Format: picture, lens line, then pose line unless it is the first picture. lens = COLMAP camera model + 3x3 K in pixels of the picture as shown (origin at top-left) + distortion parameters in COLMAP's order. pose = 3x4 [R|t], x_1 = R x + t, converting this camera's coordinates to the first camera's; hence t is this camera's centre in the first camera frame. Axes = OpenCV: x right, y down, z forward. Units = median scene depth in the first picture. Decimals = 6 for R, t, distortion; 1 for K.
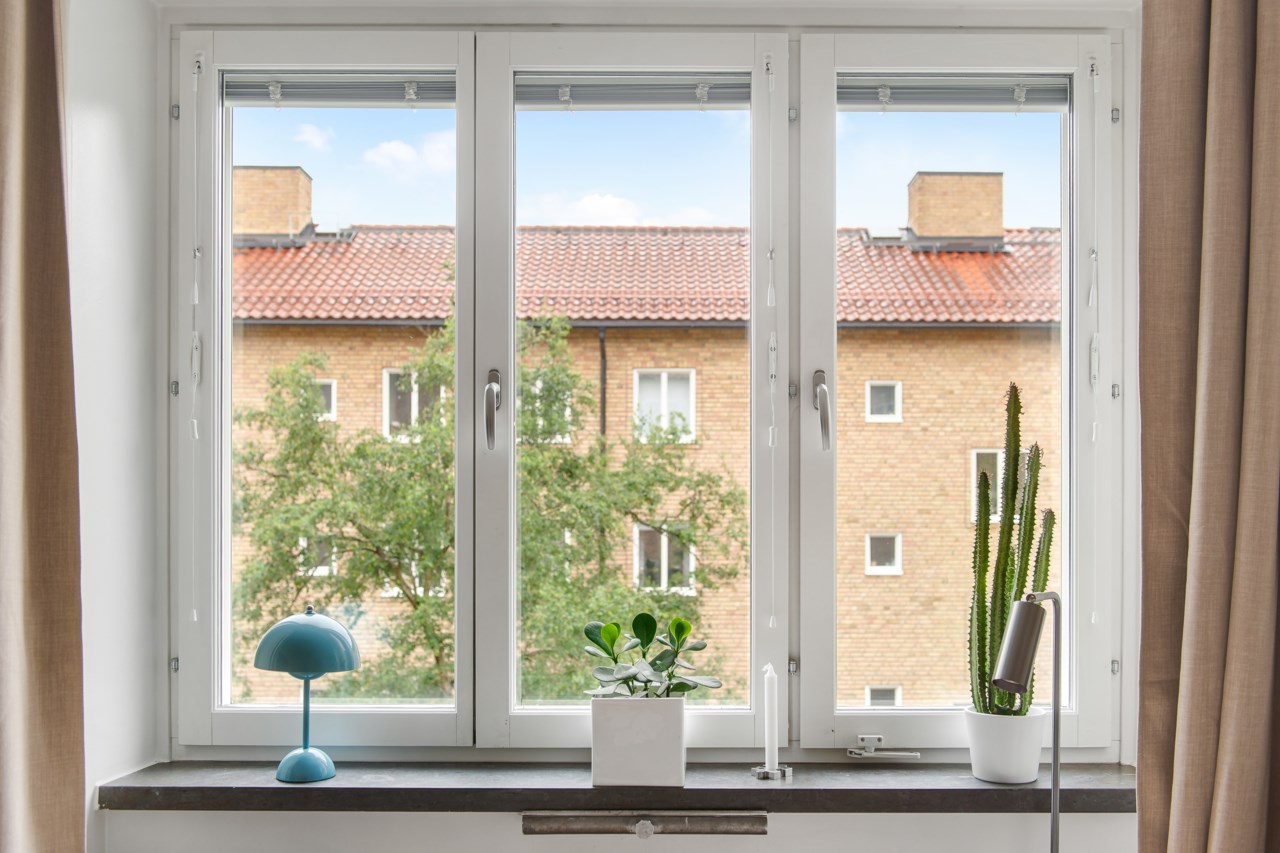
lens RADIAL K [[1419.5, 0, 641.3], [0, 1419.5, 426.1], [0, 0, 1]] dist [0.008750, 0.000000]
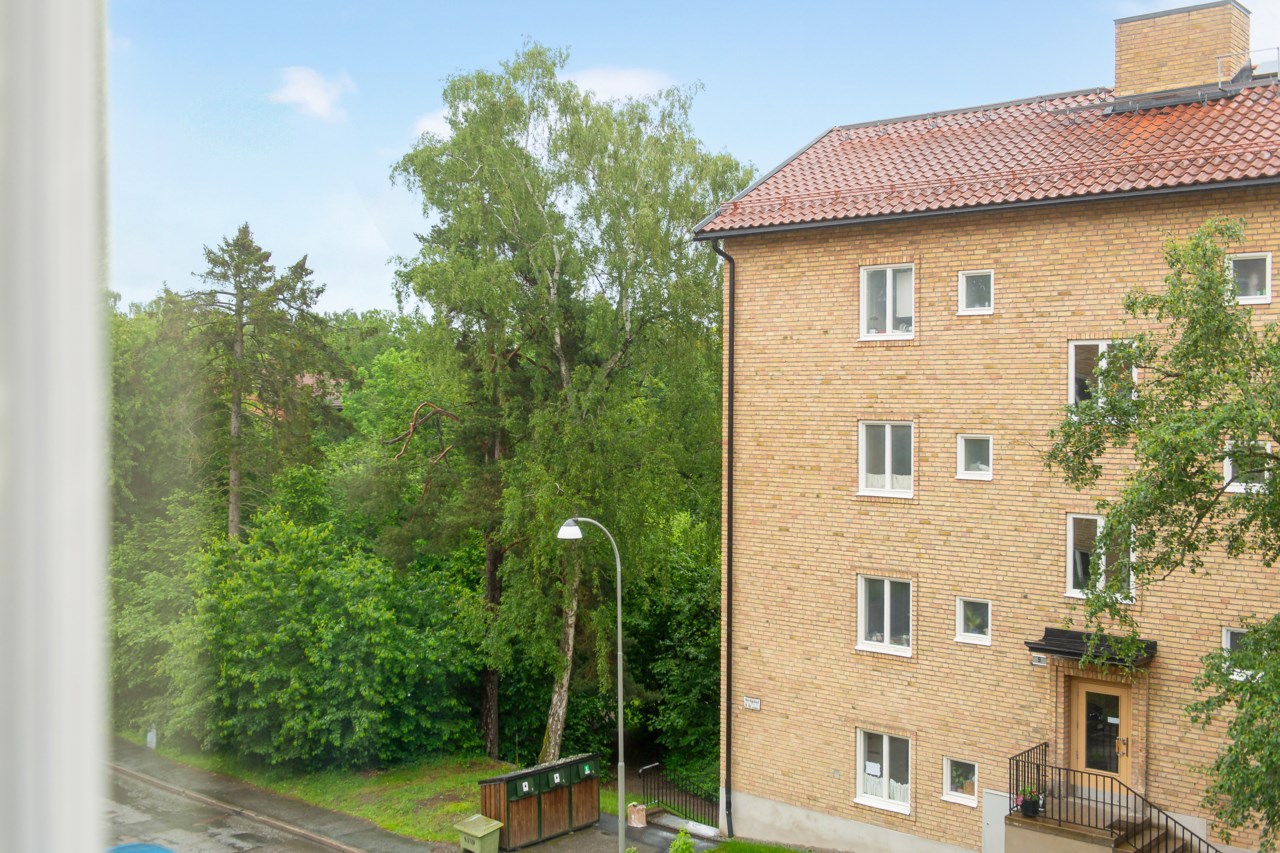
lens RADIAL K [[1321.2, 0, 640.9], [0, 1321.2, 428.8], [0, 0, 1]] dist [-0.014371, 0.000000]
pose [[0.754816, 0.012865, -0.655810, 0.010610], [0.044692, 0.996476, 0.070986, -0.001664], [0.654412, -0.082891, 0.751581, 0.217648]]
